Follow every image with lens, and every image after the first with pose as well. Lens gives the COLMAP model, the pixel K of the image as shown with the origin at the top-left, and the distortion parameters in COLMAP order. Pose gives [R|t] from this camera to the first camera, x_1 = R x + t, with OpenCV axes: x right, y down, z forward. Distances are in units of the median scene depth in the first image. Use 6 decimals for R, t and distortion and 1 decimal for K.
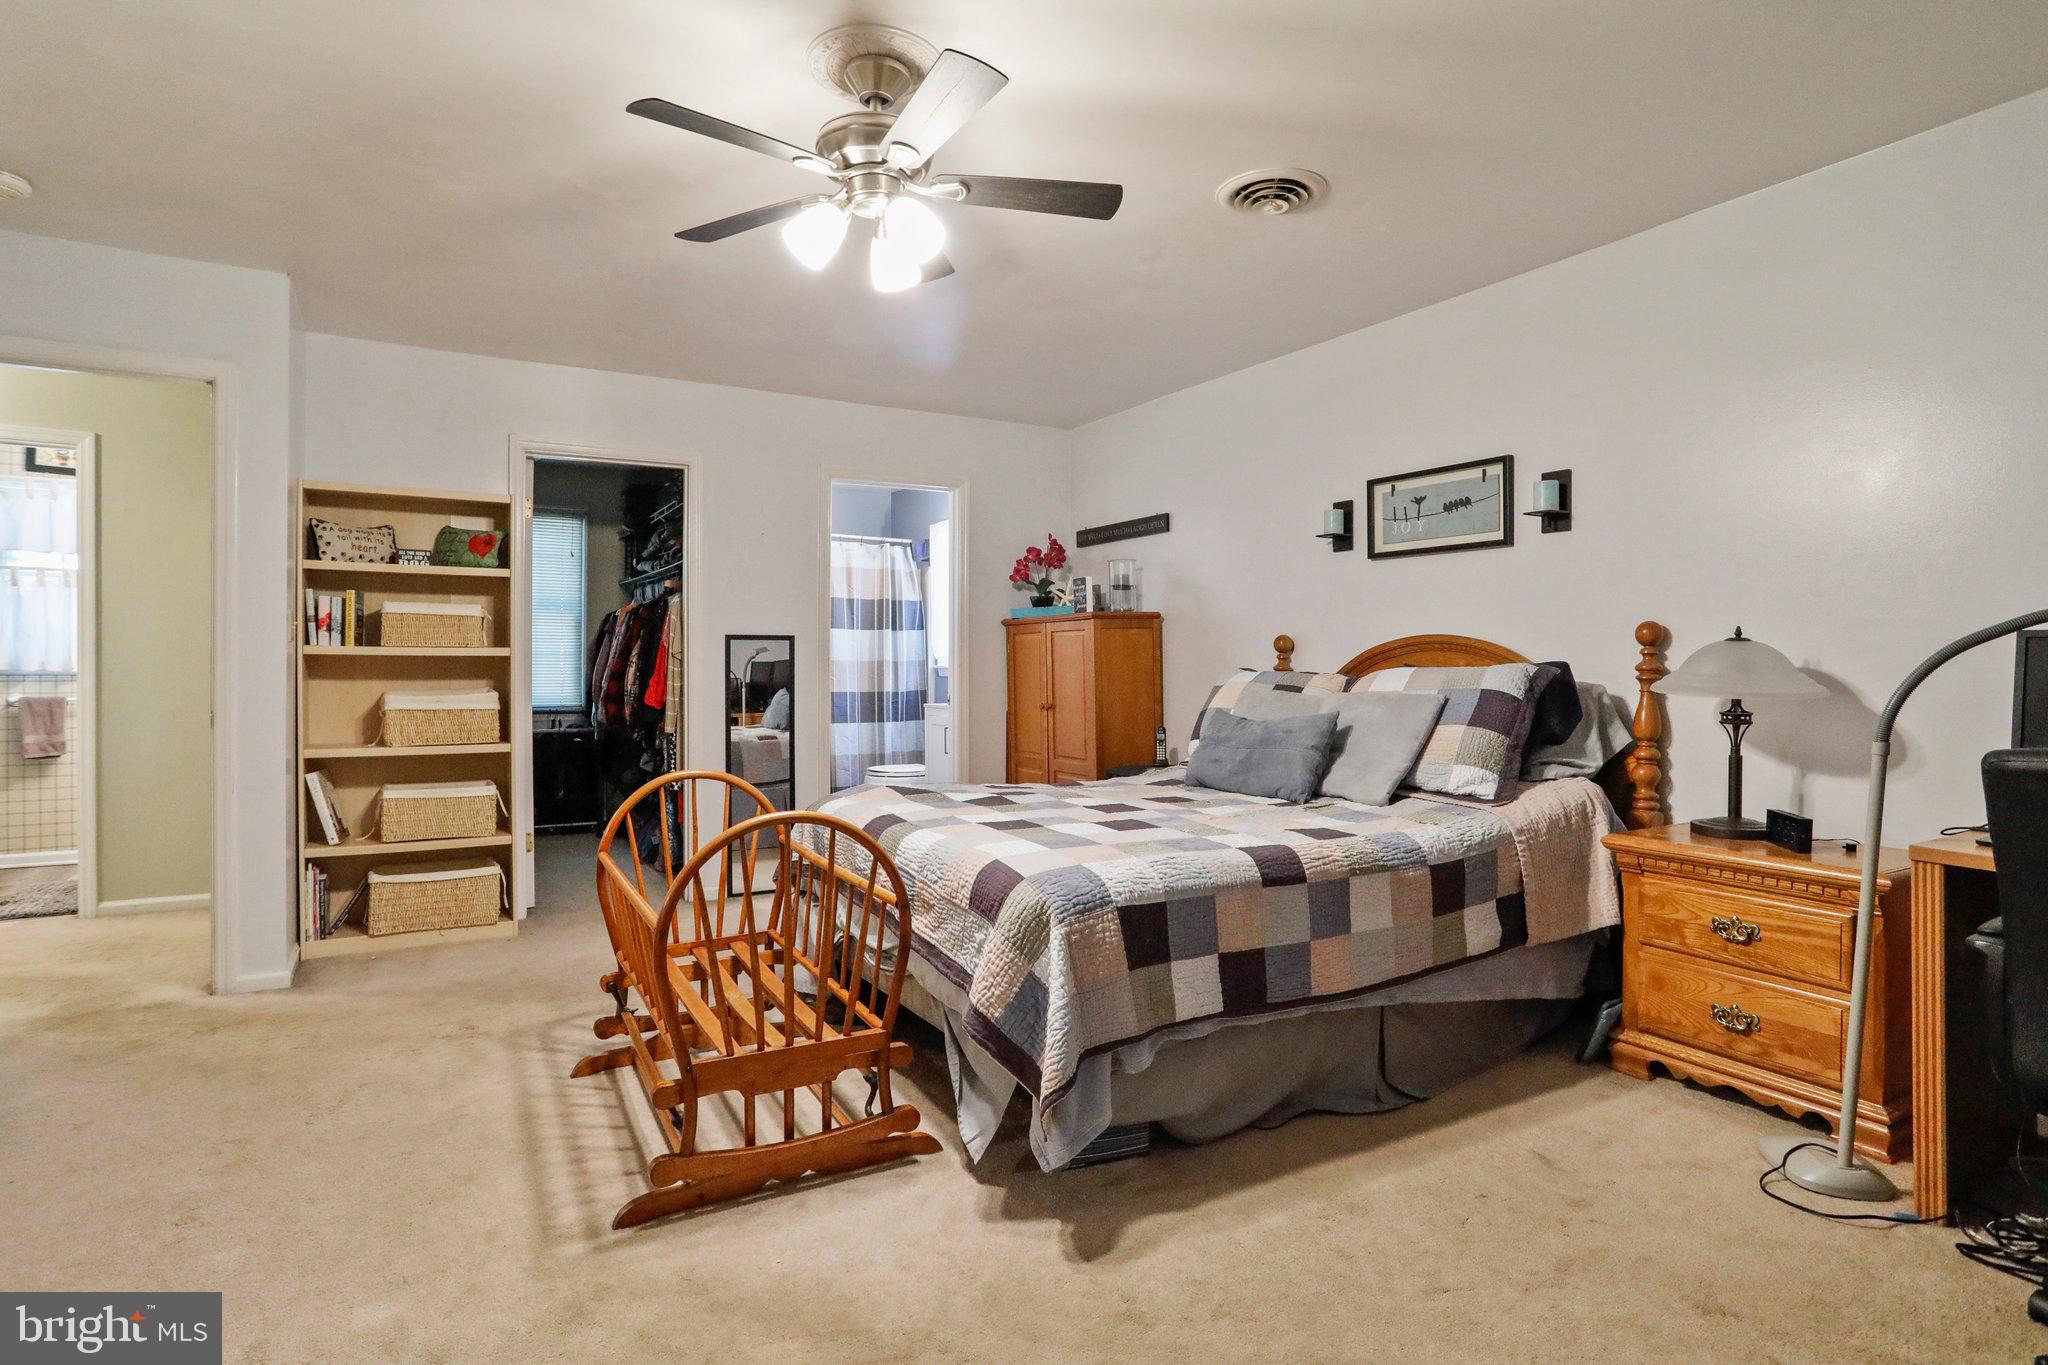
lens RADIAL K [[1067.8, 0, 1044.9], [0, 1067.8, 679.8], [0, 0, 1]] dist [-0.003572, -0.000652]
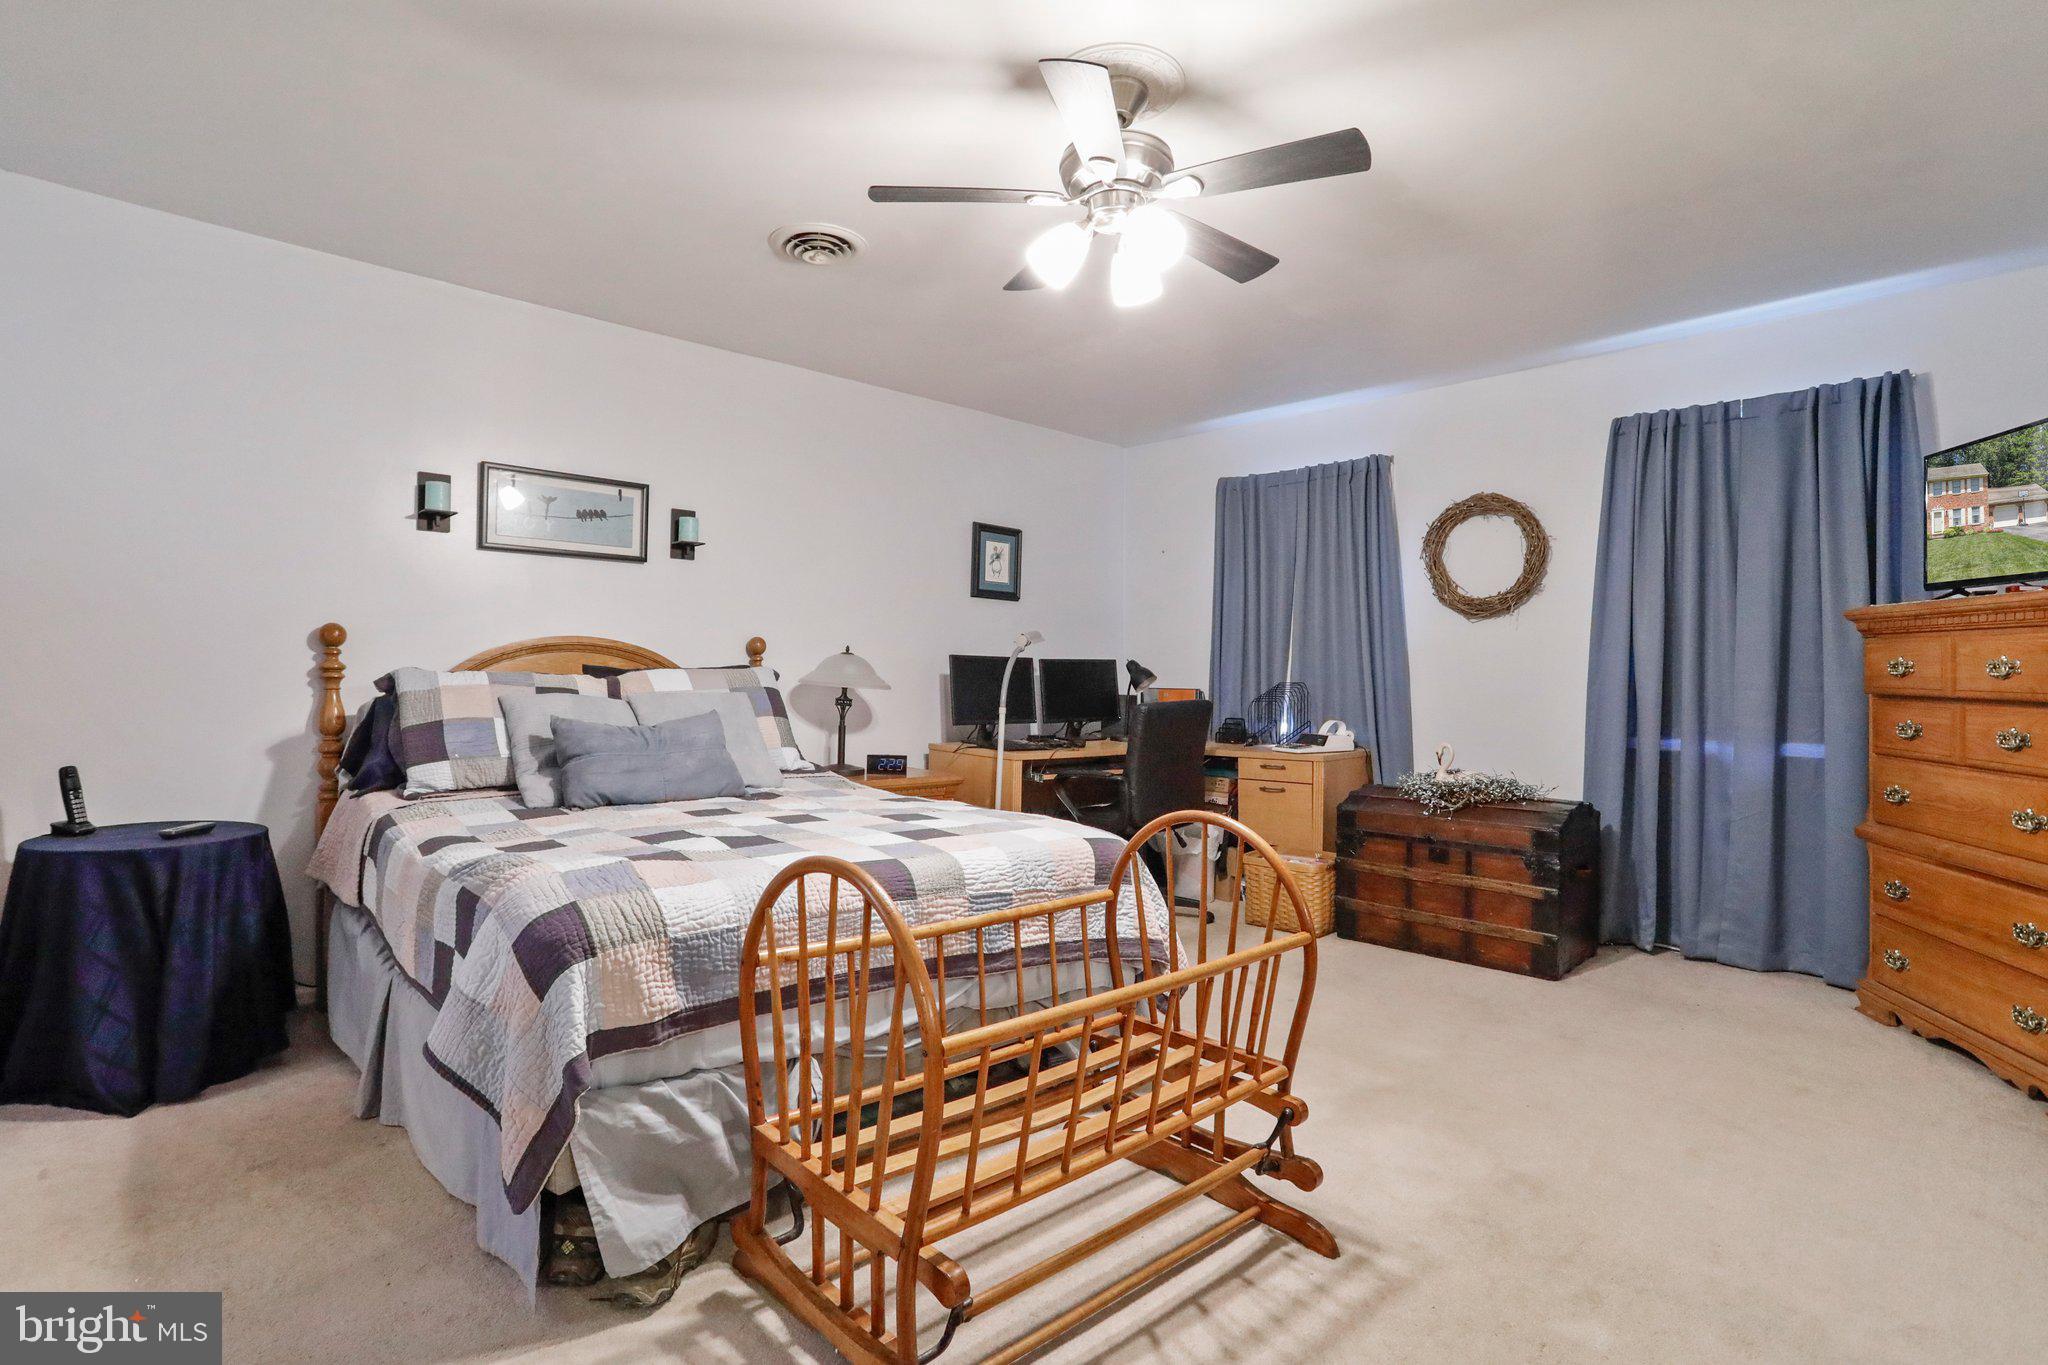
lens RADIAL K [[988.6, 0, 1017.0], [0, 988.6, 676.3], [0, 0, 1]] dist [-0.061661, 0.036358]
pose [[-0.213019, -0.005678, 0.977031, -1.571018], [0.006719, 0.999951, 0.007276, -0.021303], [-0.977025, 0.008114, -0.212971, 1.932697]]
